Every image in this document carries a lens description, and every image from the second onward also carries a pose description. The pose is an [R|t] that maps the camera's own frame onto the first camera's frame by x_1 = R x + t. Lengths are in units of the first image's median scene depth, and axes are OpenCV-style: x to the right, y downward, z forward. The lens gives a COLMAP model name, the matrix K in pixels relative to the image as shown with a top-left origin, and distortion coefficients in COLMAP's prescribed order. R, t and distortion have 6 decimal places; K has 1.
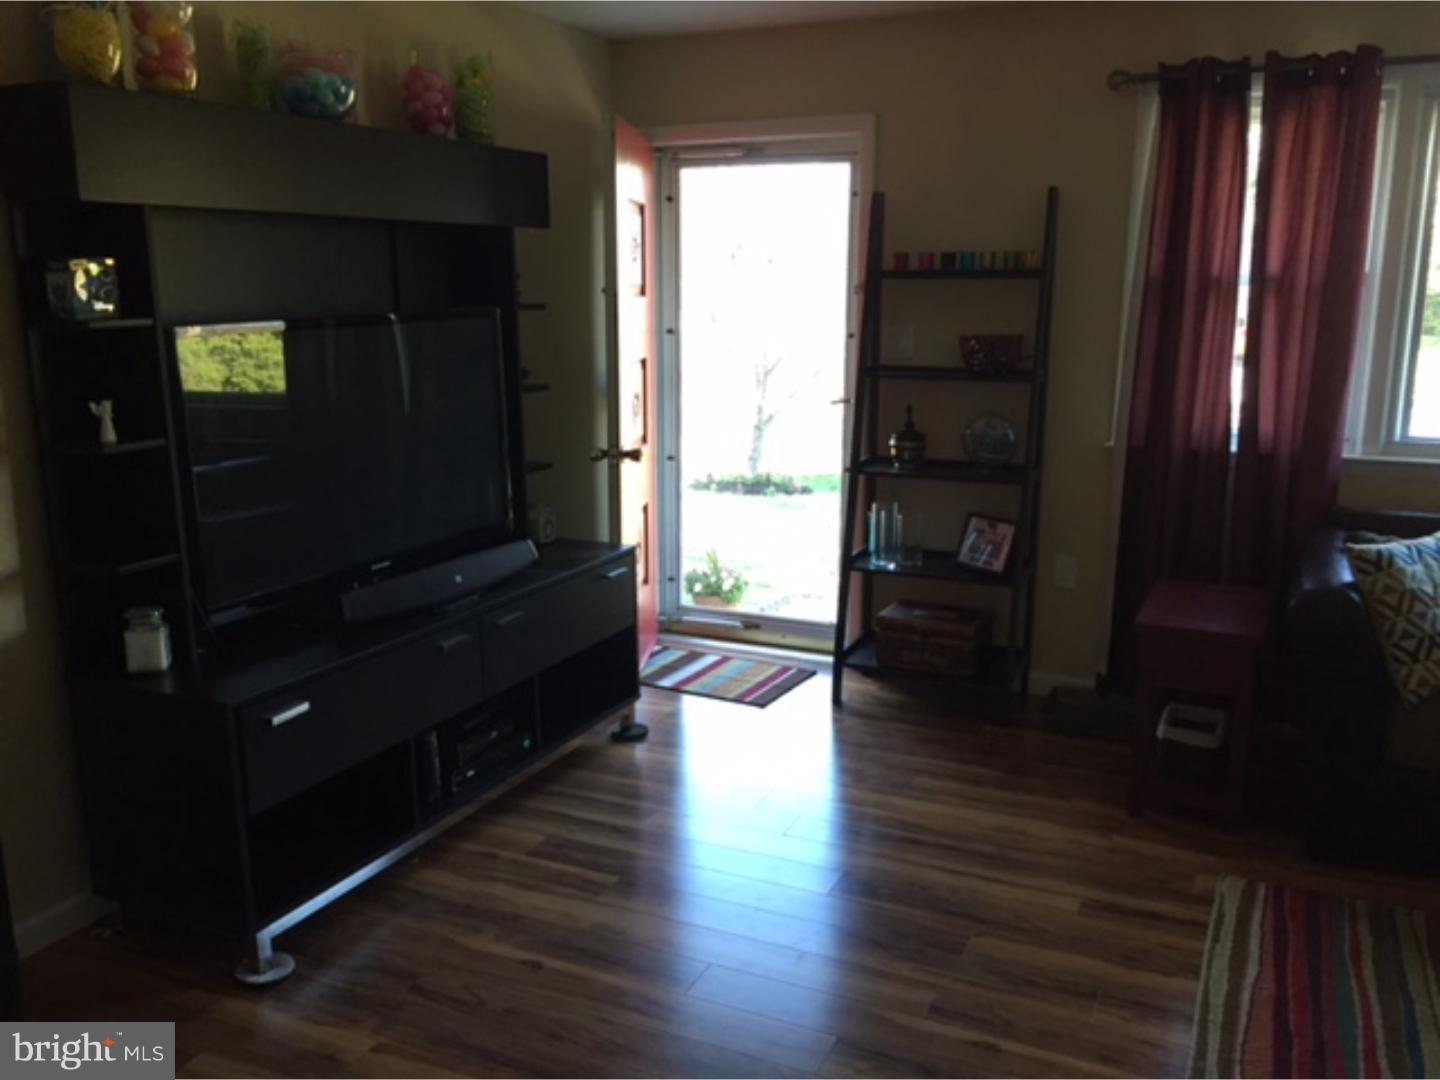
lens RADIAL K [[1219.3, 0, 720.0], [0, 1219.3, 540.8], [0, 0, 1]] dist [0.064322, -0.084984]
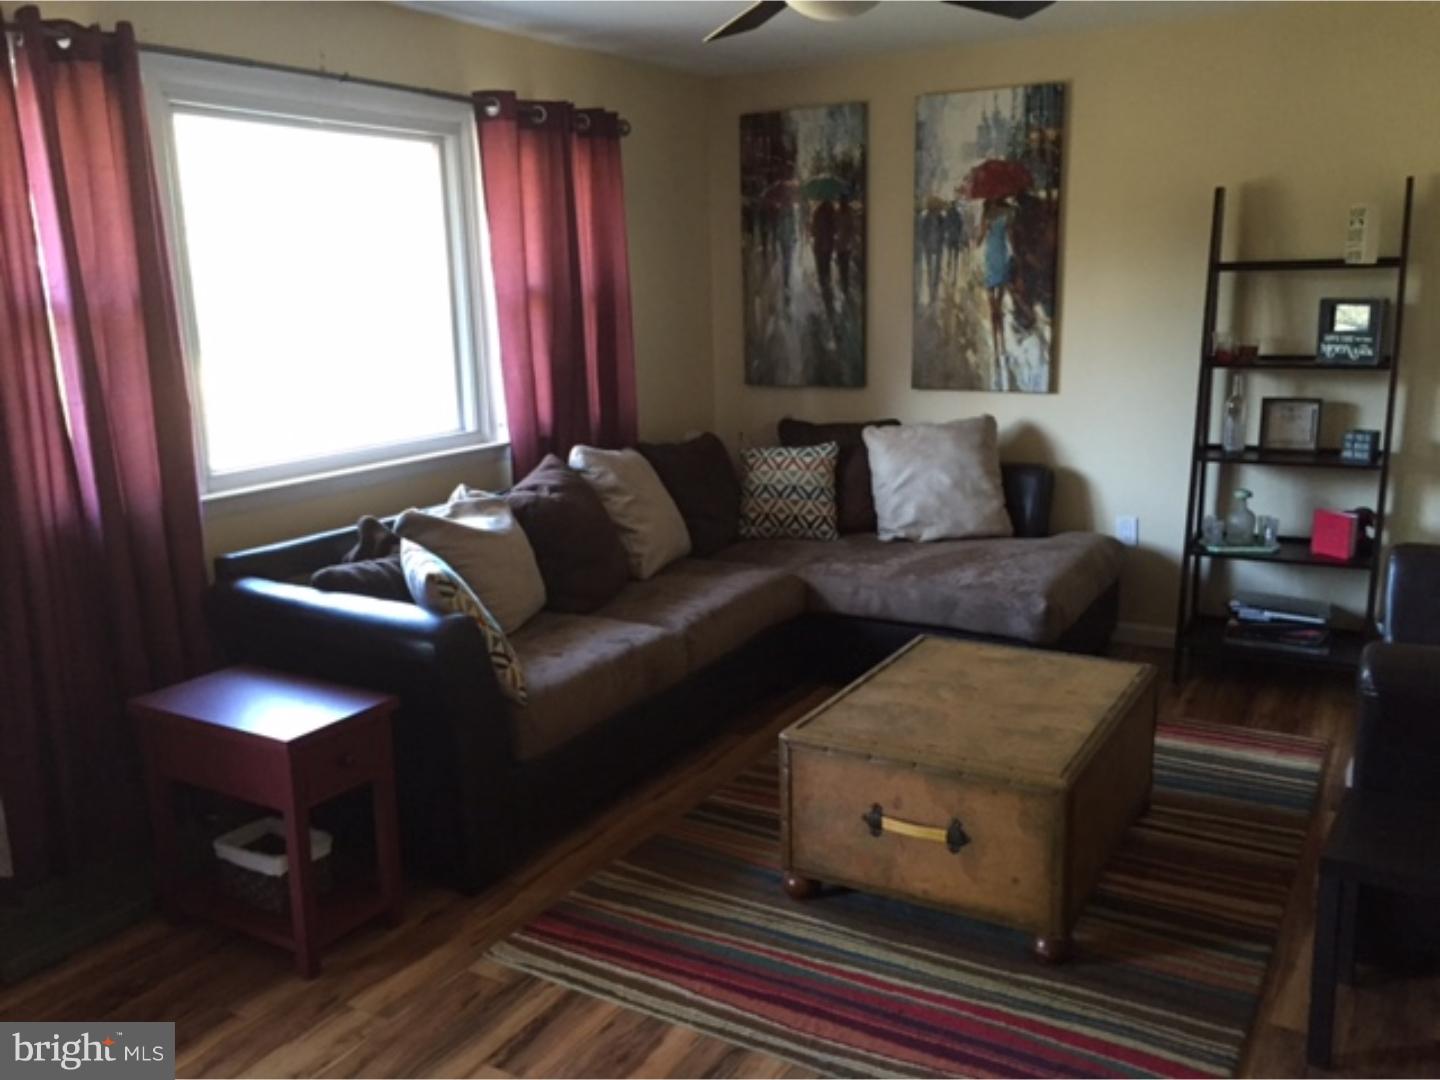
lens RADIAL K [[1219.3, 0, 718.8], [0, 1219.3, 541.6], [0, 0, 1]] dist [0.064322, -0.084984]
pose [[0.103680, -0.207614, 0.972701, -0.388270], [0.234748, 0.955450, 0.178910, -0.137305], [-0.966511, 0.209791, 0.147798, 0.650537]]
